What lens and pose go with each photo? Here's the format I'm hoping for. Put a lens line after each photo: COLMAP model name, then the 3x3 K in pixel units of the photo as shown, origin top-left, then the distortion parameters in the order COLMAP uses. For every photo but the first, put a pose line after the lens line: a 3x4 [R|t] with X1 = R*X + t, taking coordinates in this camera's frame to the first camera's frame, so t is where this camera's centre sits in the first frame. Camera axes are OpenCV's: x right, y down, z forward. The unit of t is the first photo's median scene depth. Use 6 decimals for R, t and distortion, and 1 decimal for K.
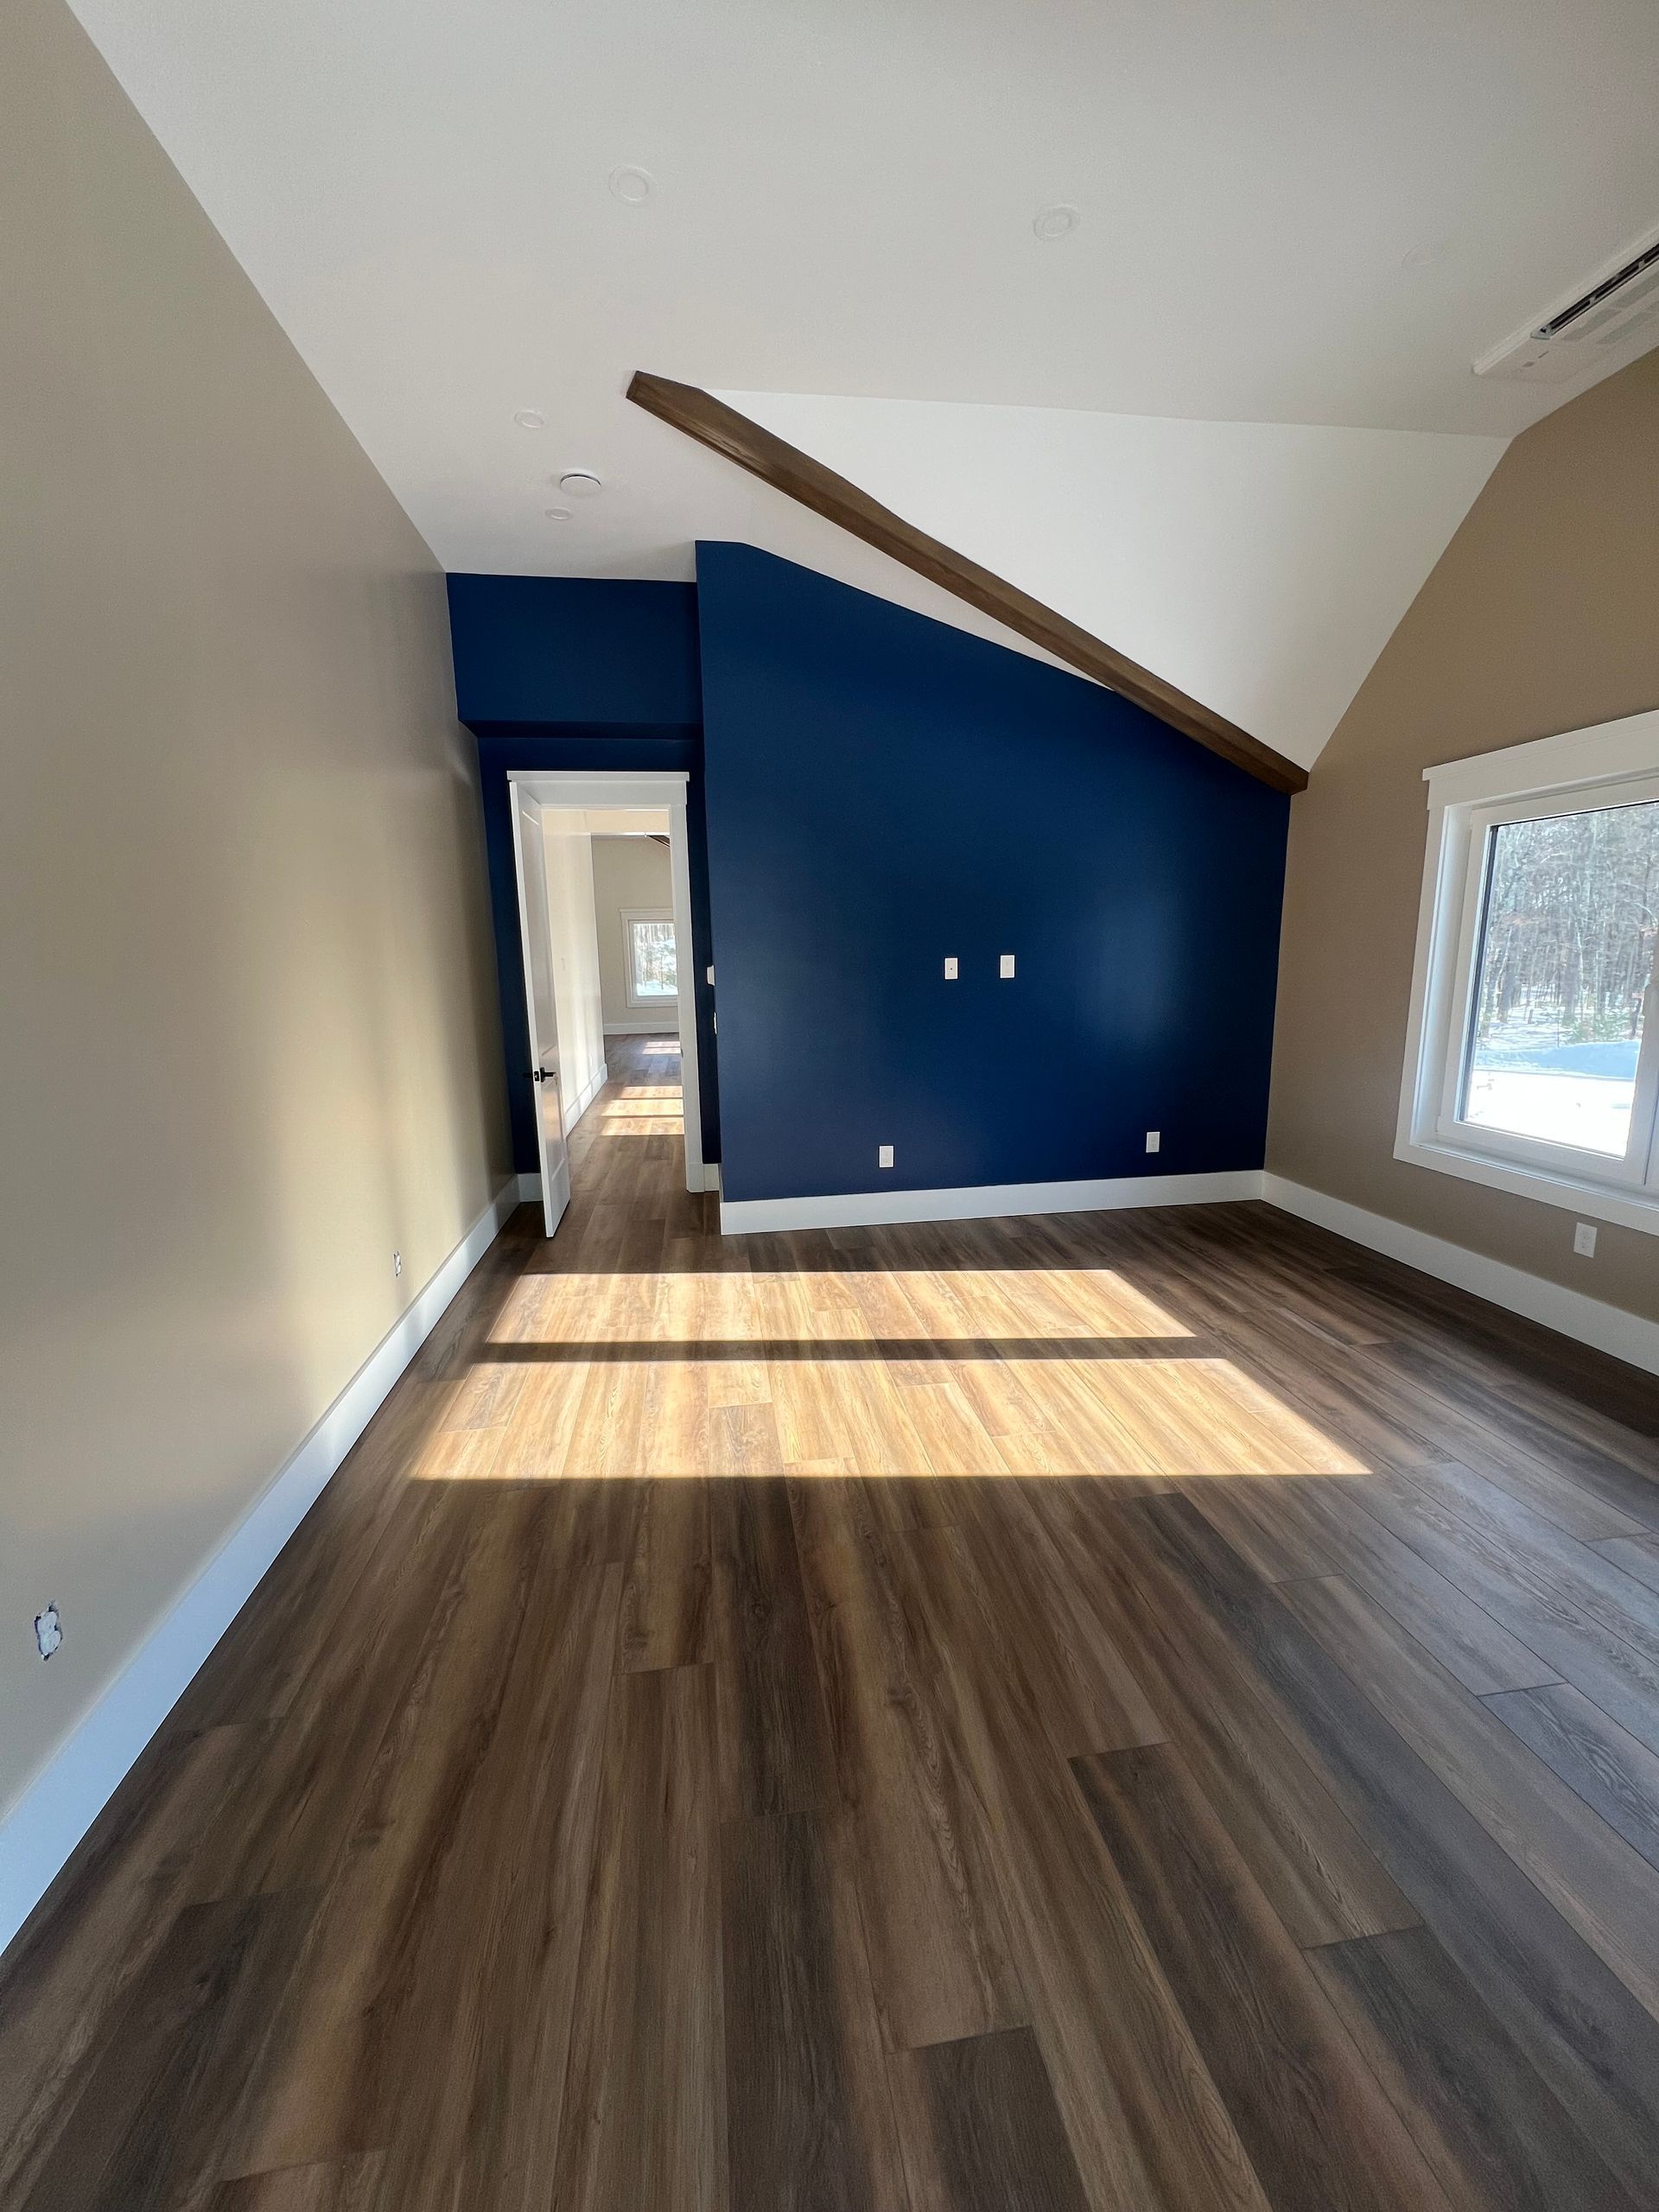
lens RADIAL K [[879.0, 0, 826.3], [0, 879.0, 1112.4], [0, 0, 1]] dist [-0.000689, -0.000069]
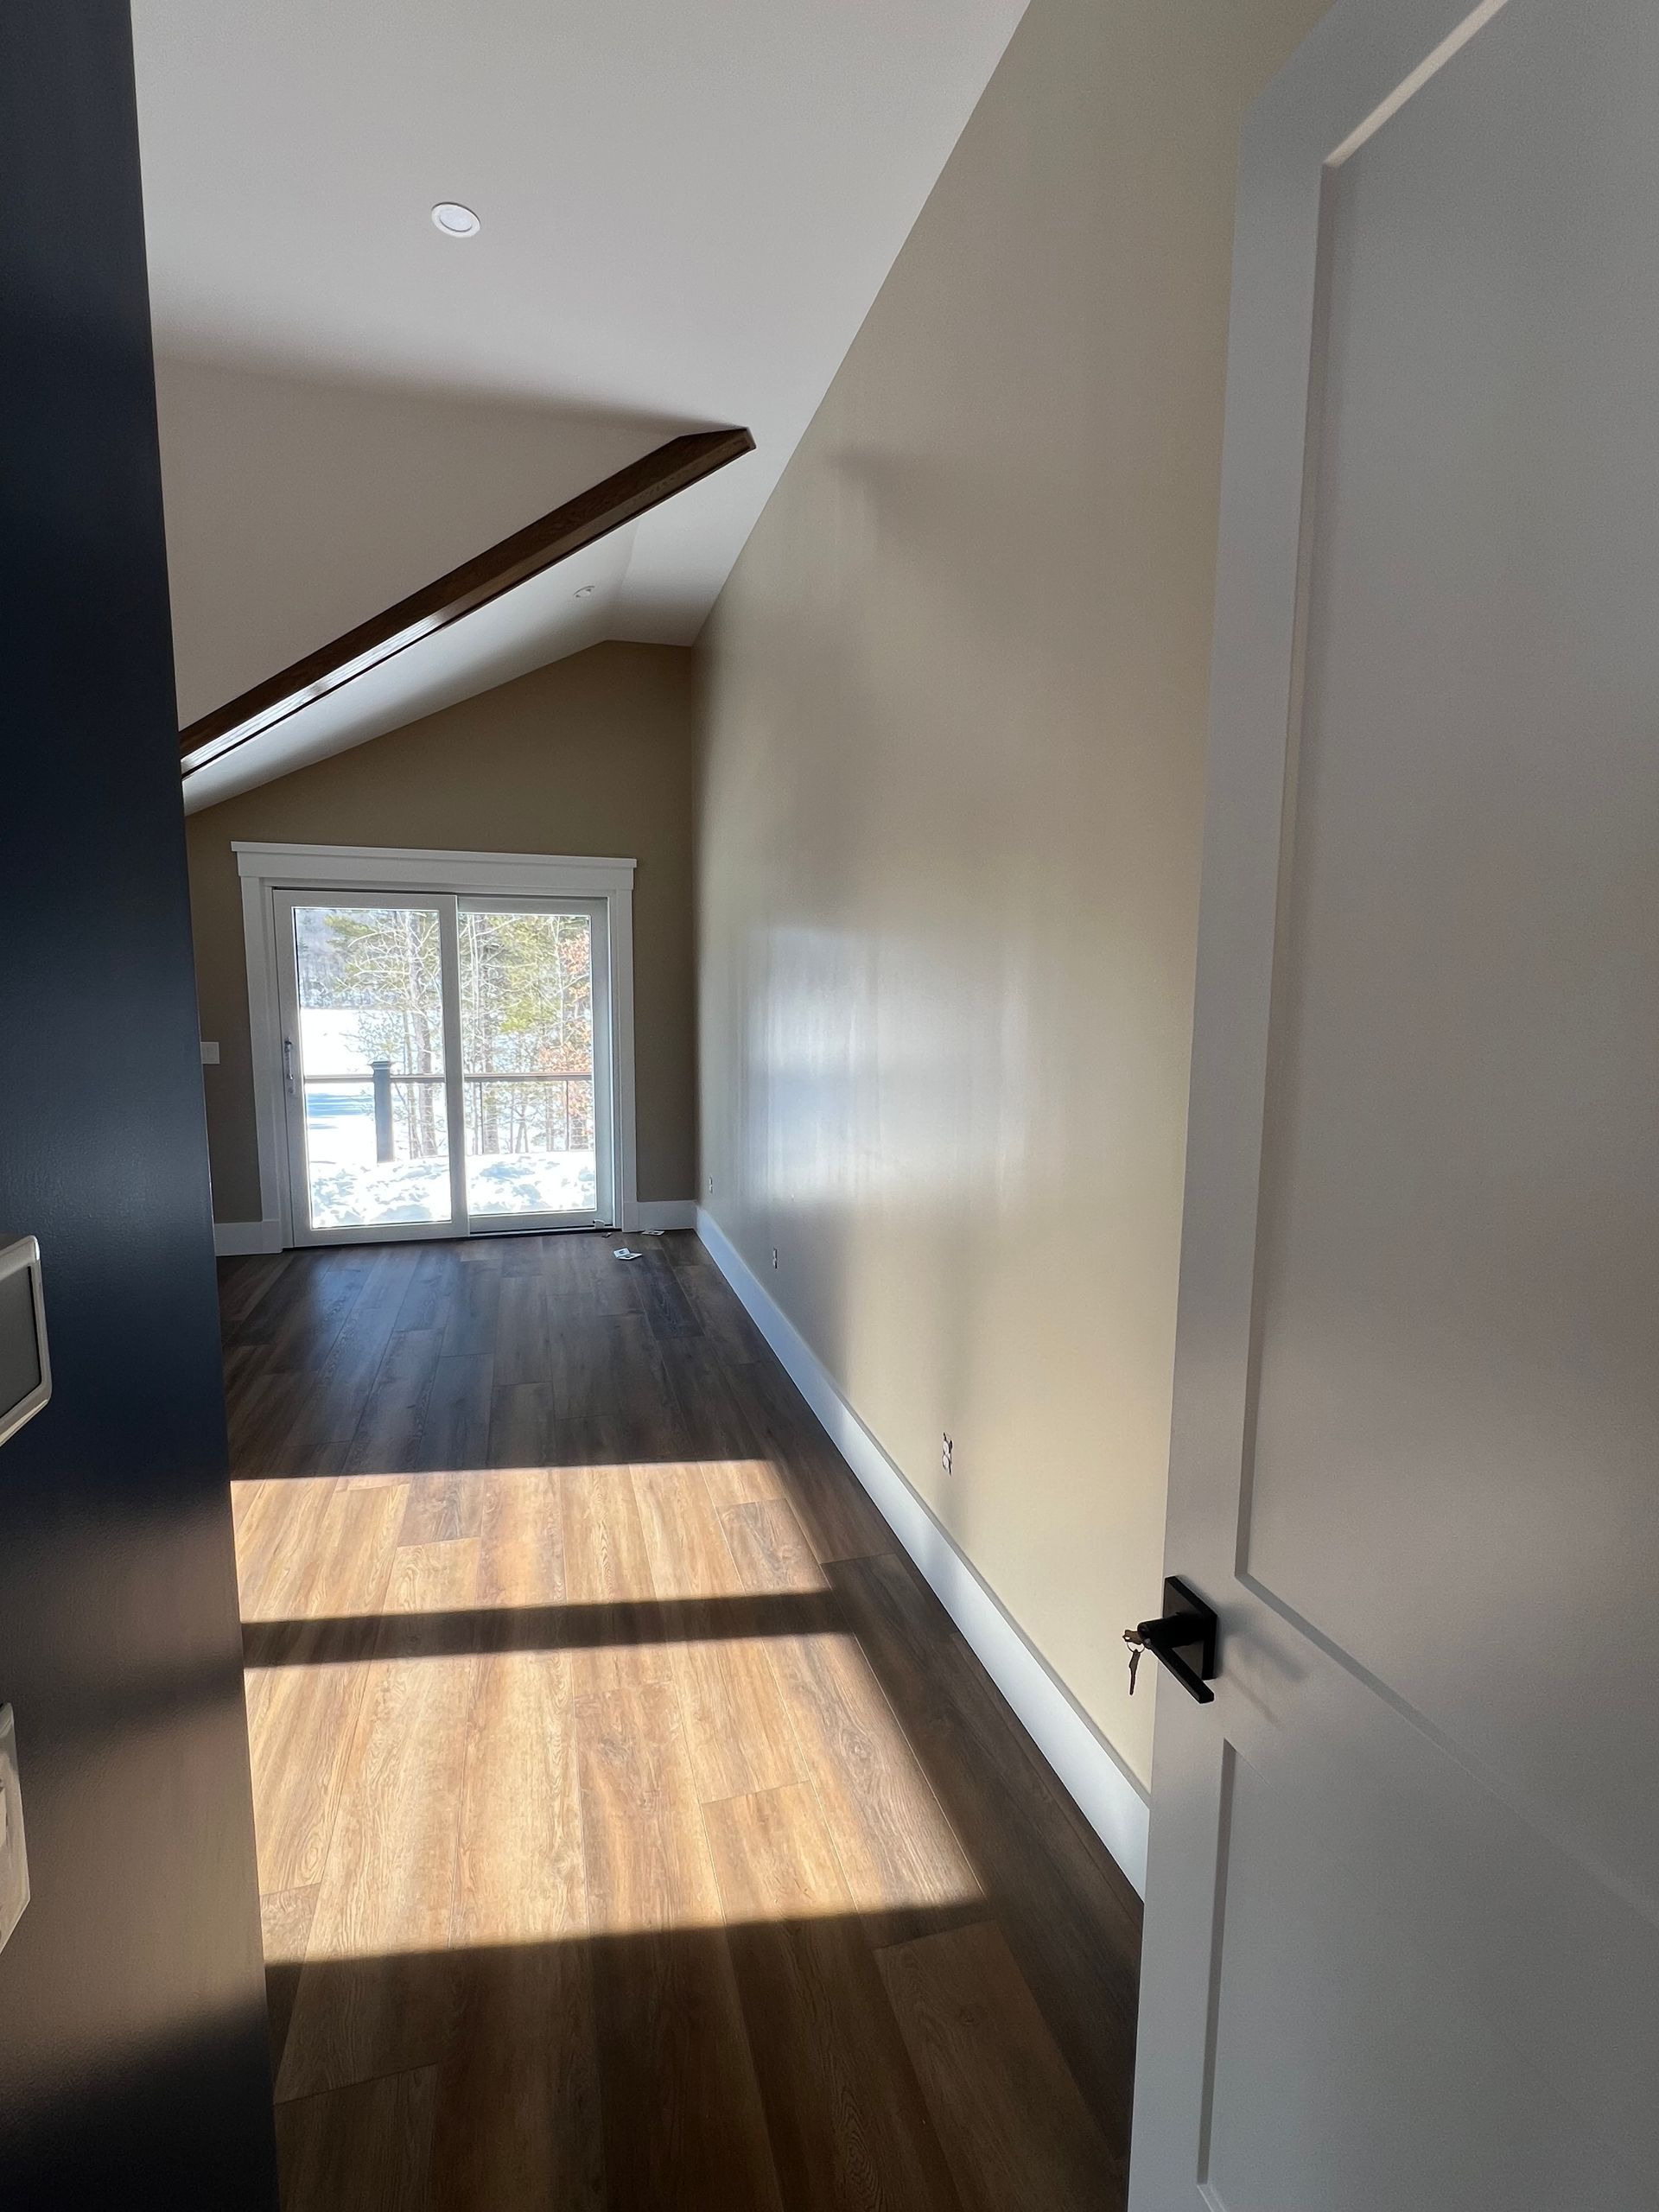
lens RADIAL K [[1038.1, 0, 830.7], [0, 1038.1, 1105.7], [0, 0, 1]] dist [0.001321, 0.000118]
pose [[-0.990222, 0.025153, -0.137216, -0.335441], [-0.018303, 0.951682, 0.306539, -0.353131], [0.138296, 0.306053, -0.941916, 1.836654]]
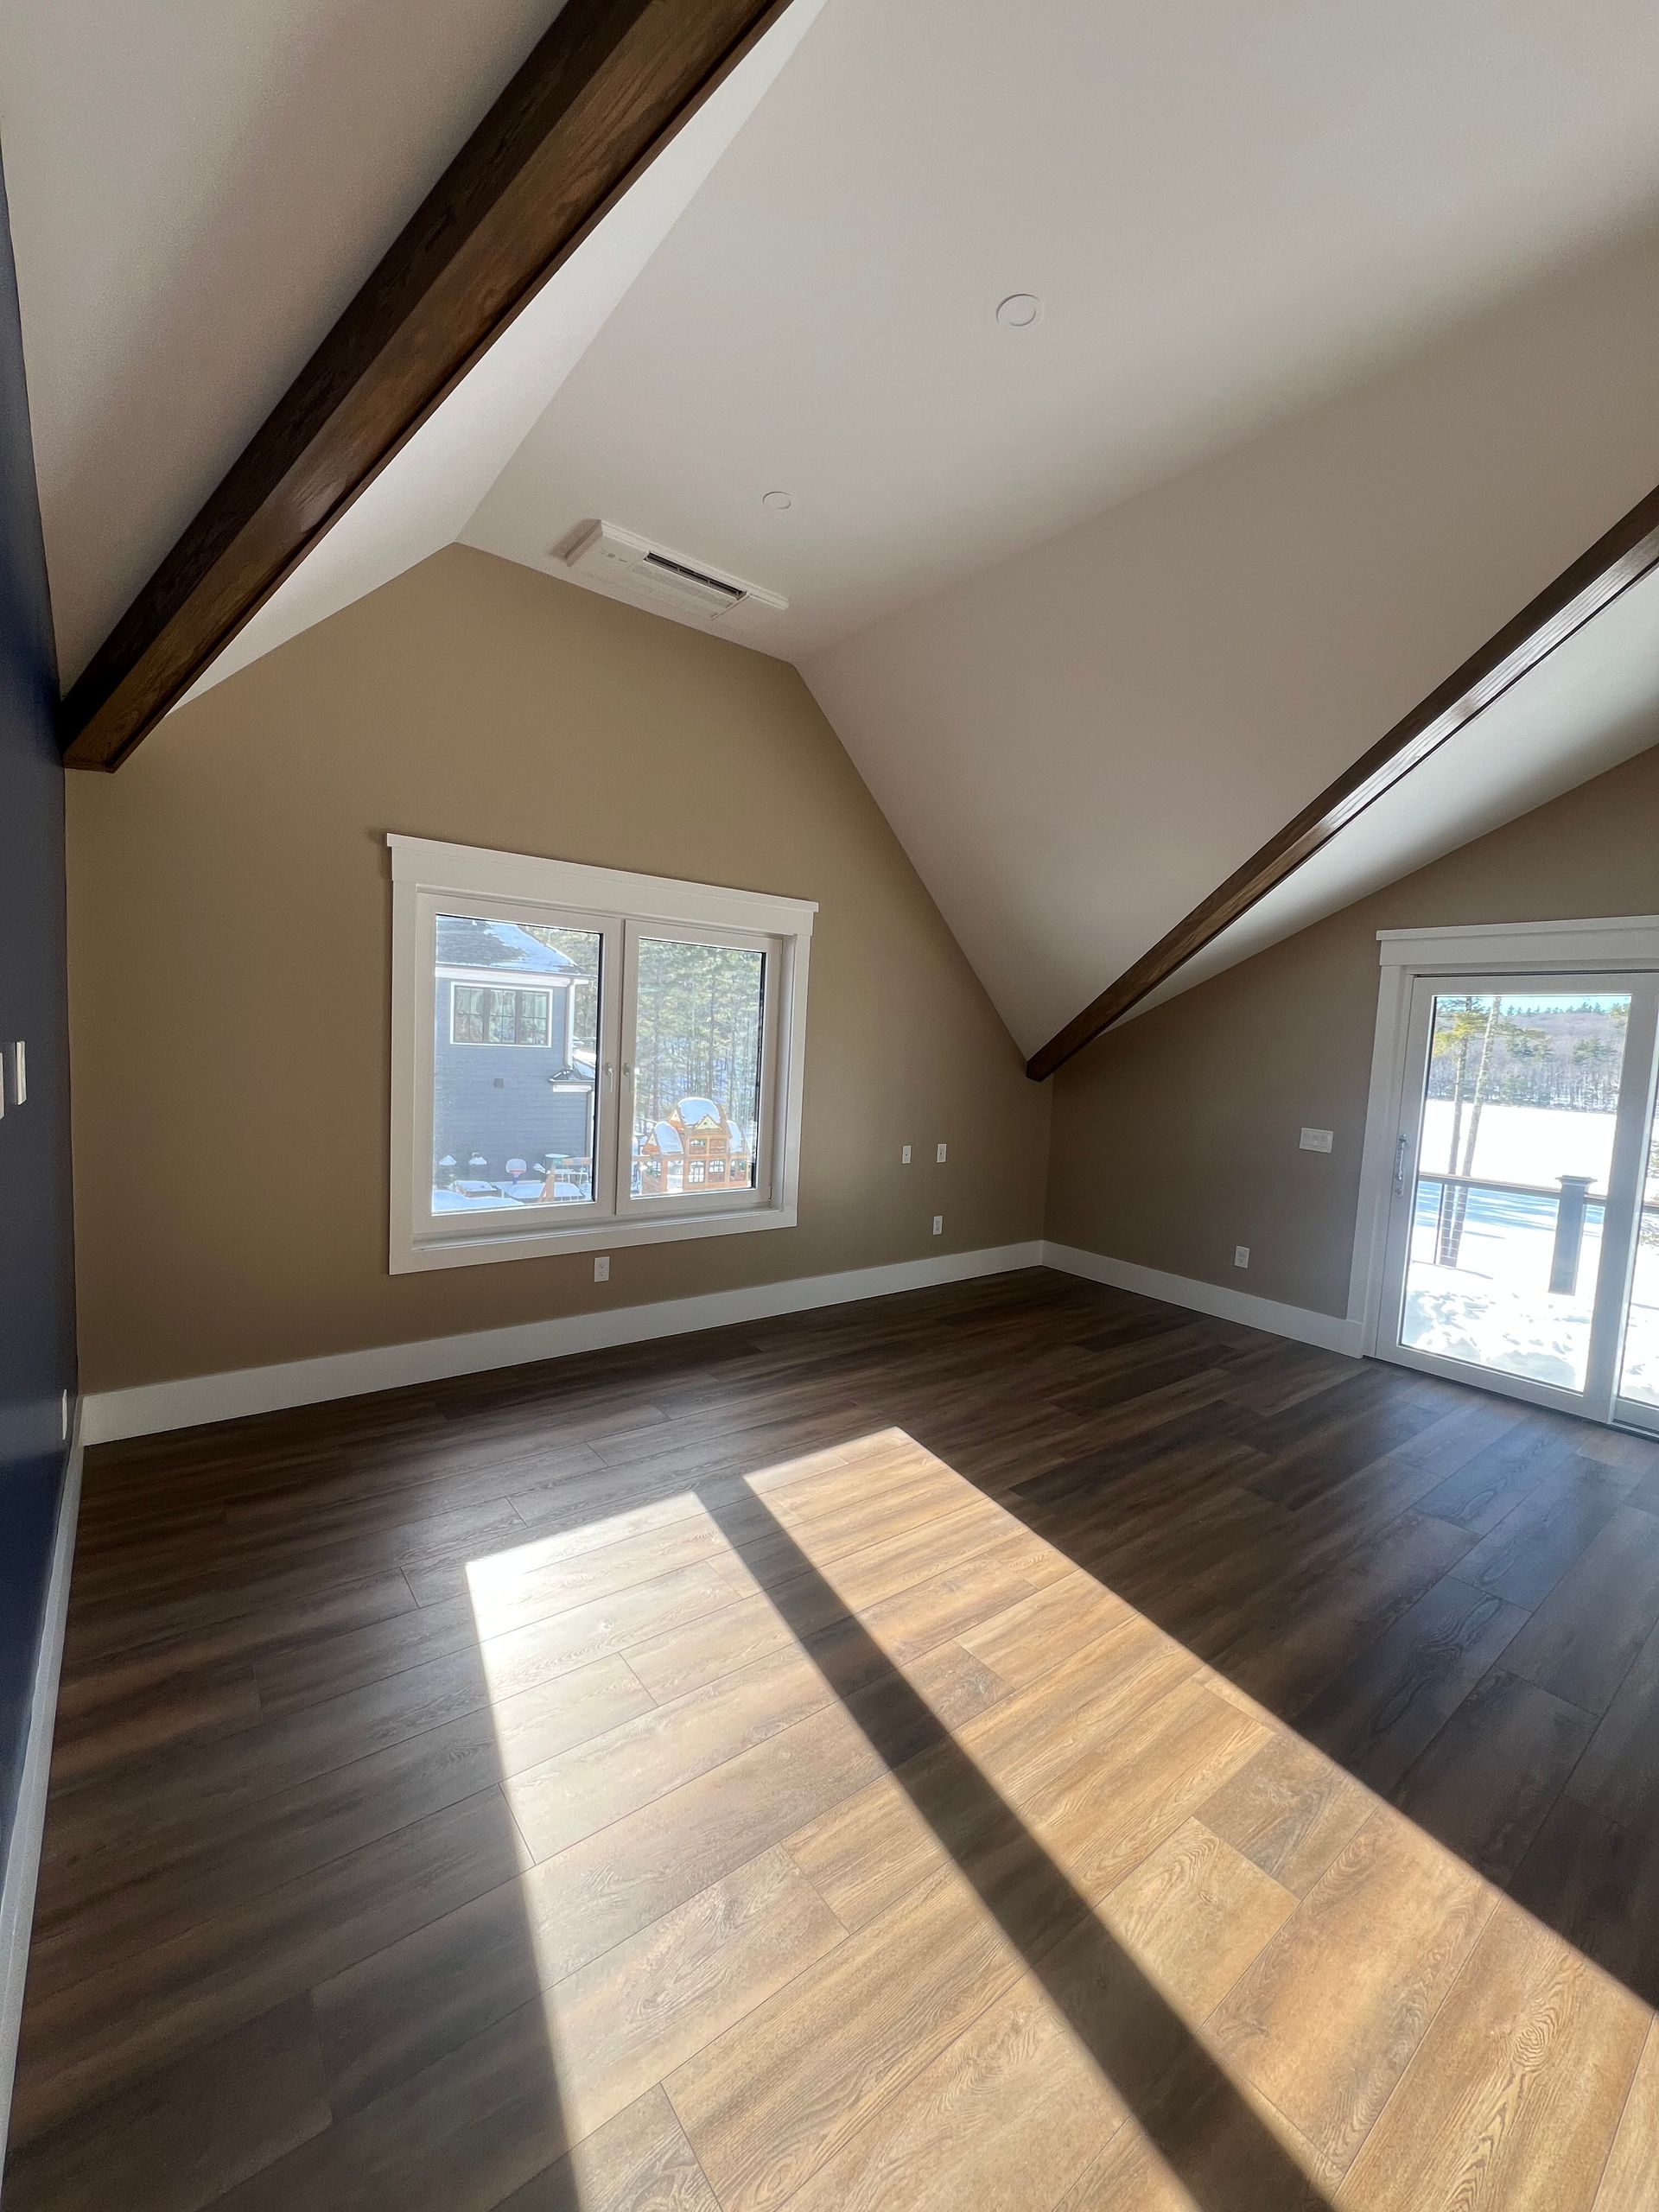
lens RADIAL K [[879.0, 0, 824.4], [0, 879.0, 1118.3], [0, 0, 1]] dist [-0.000689, -0.000069]
pose [[-0.492317, -0.084587, 0.866296, -0.418713], [0.122549, 0.978617, 0.165199, -0.266131], [-0.861746, 0.187494, -0.471424, 1.418577]]
